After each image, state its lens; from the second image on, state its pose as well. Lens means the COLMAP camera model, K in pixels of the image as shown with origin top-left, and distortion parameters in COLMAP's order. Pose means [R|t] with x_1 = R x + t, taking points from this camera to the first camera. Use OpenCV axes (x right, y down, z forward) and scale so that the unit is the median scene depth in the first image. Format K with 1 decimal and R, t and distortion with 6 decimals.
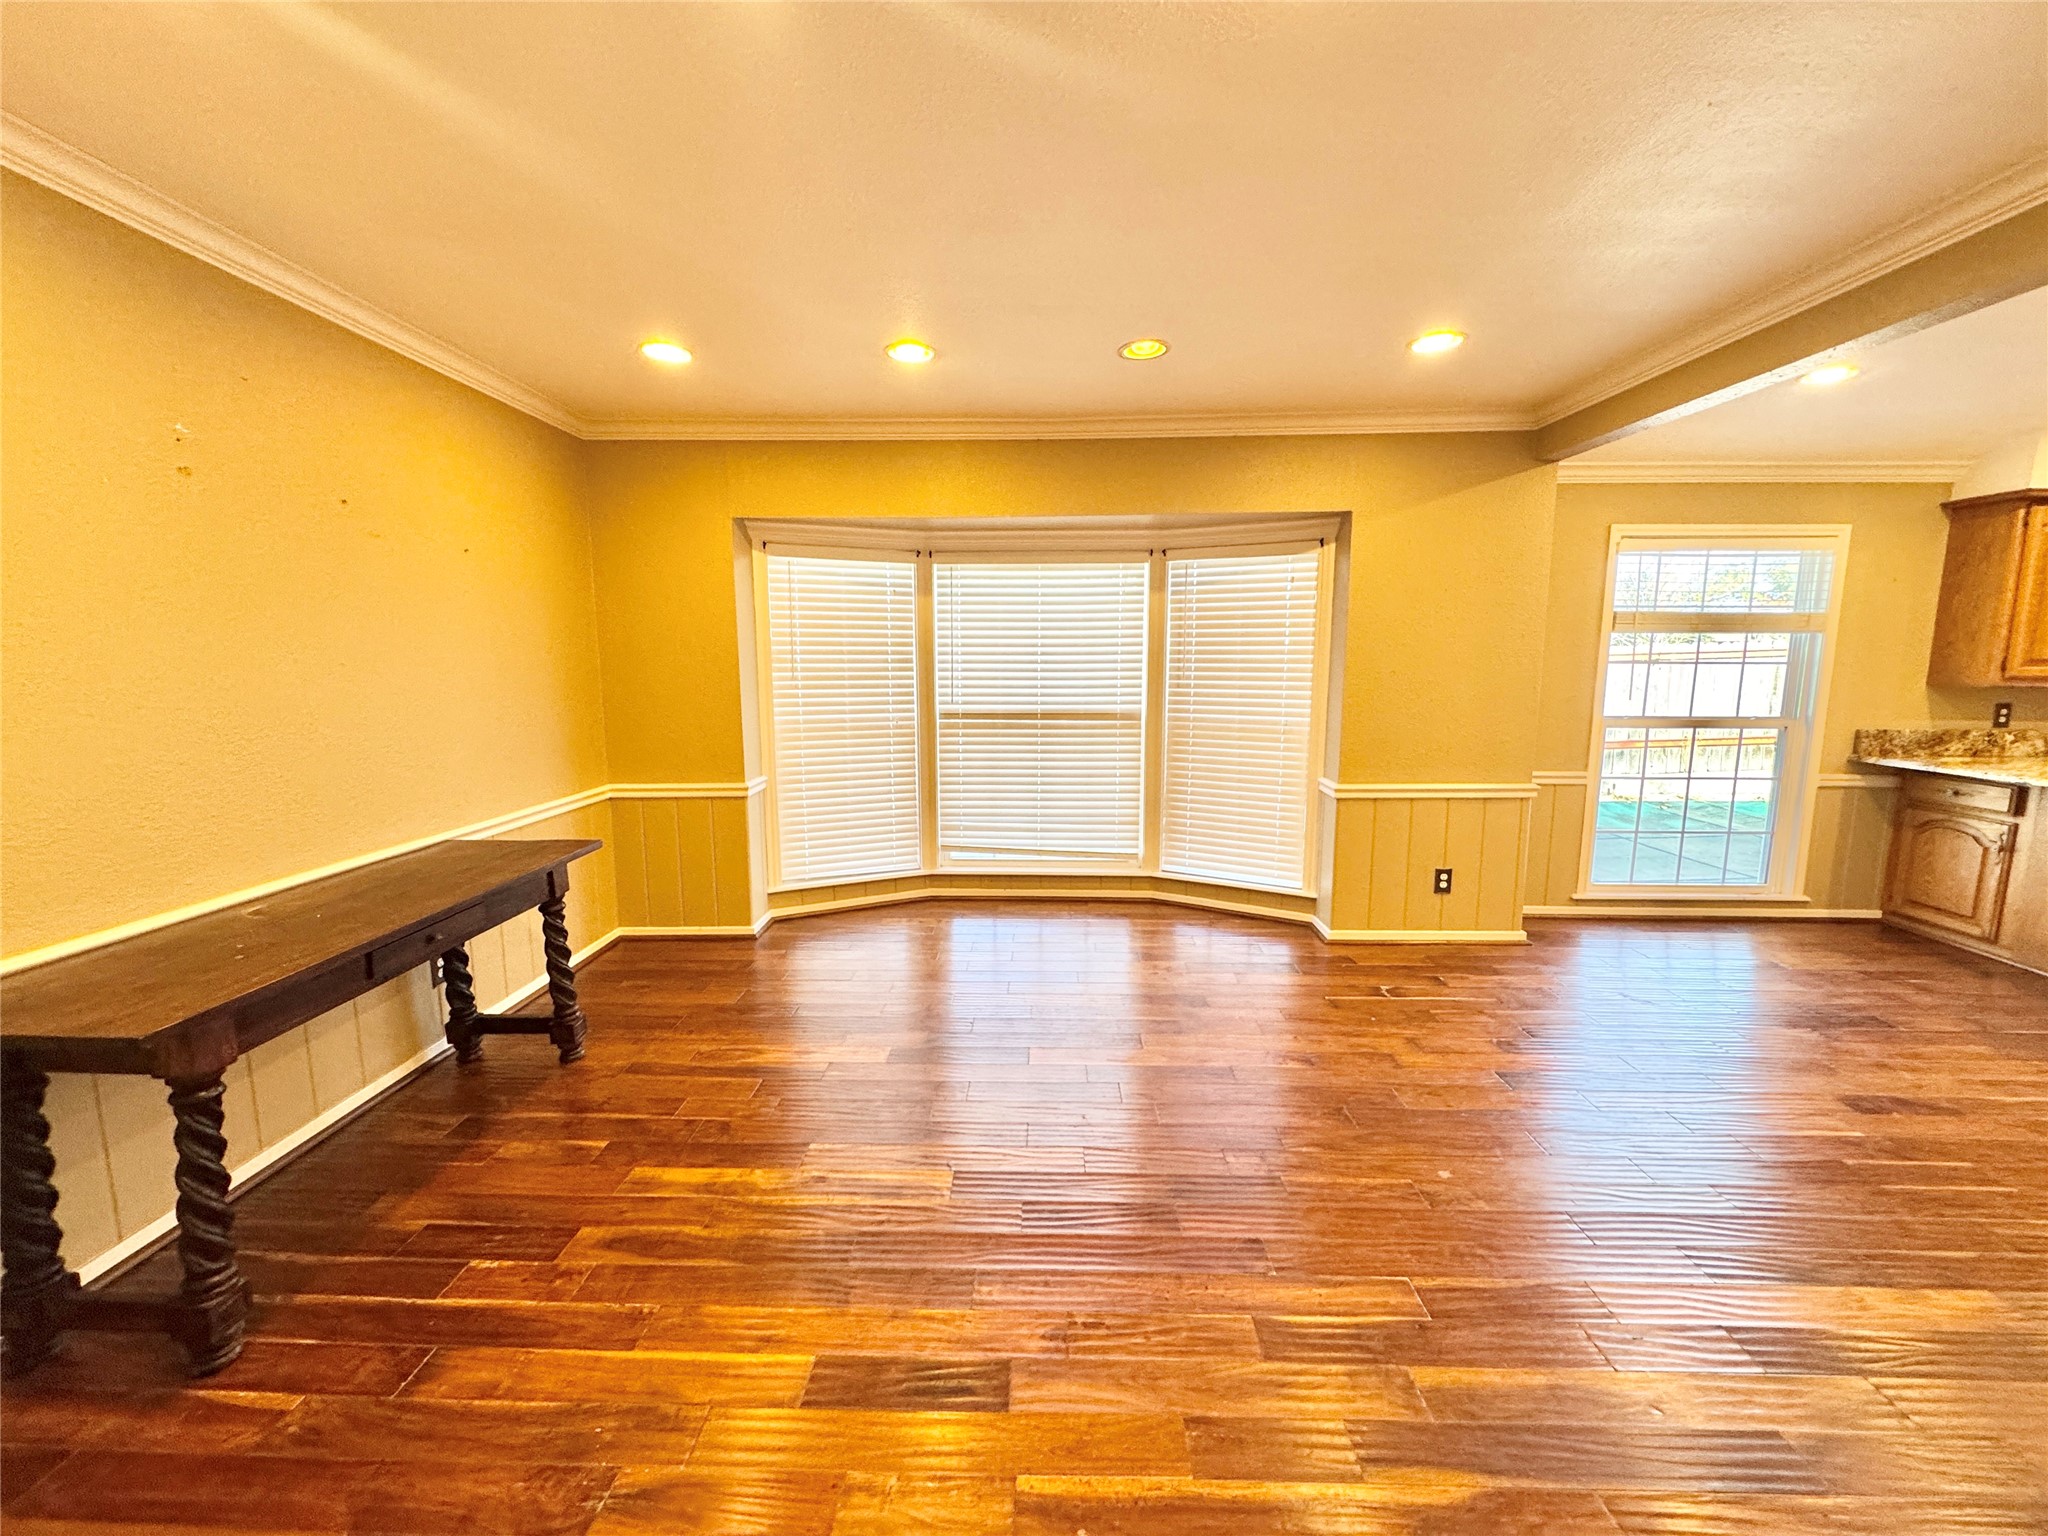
lens RADIAL K [[813.4, 0, 1025.9], [0, 813.4, 766.8], [0, 0, 1]] dist [-0.002364, -0.000092]
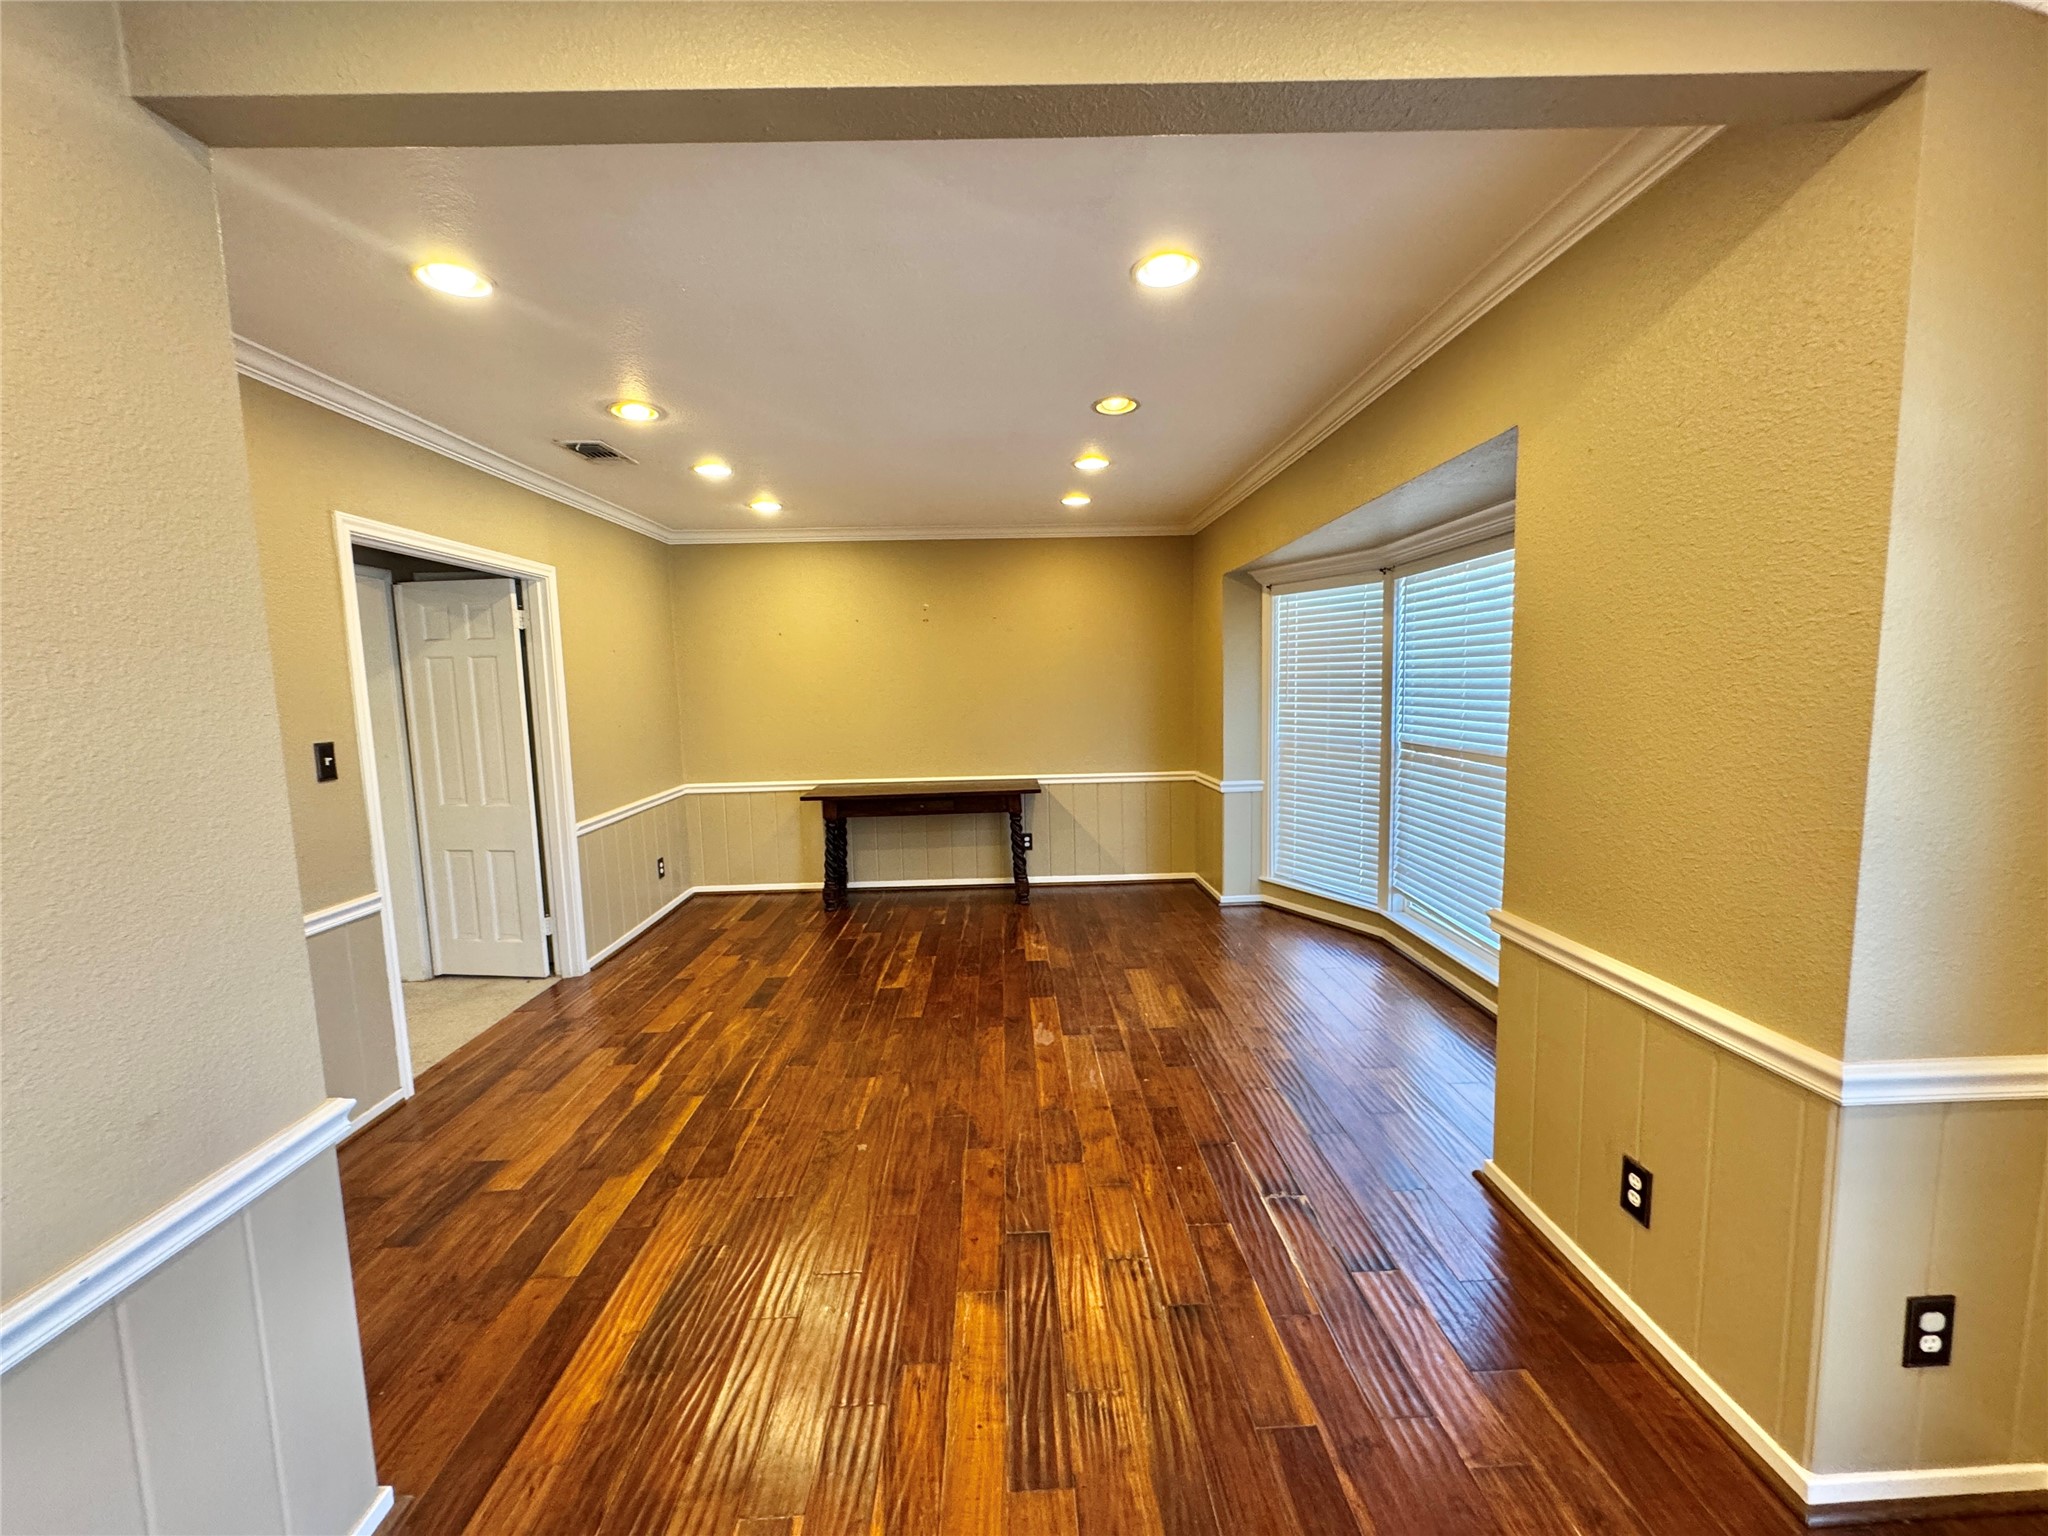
lens RADIAL K [[813.4, 0, 1025.9], [0, 813.4, 766.8], [0, 0, 1]] dist [-0.002364, -0.000092]
pose [[0.055970, 0.103040, -0.993101, 0.831214], [-0.109787, 0.989264, 0.096454, -0.085303], [0.992378, 0.103632, 0.066682, 0.567609]]
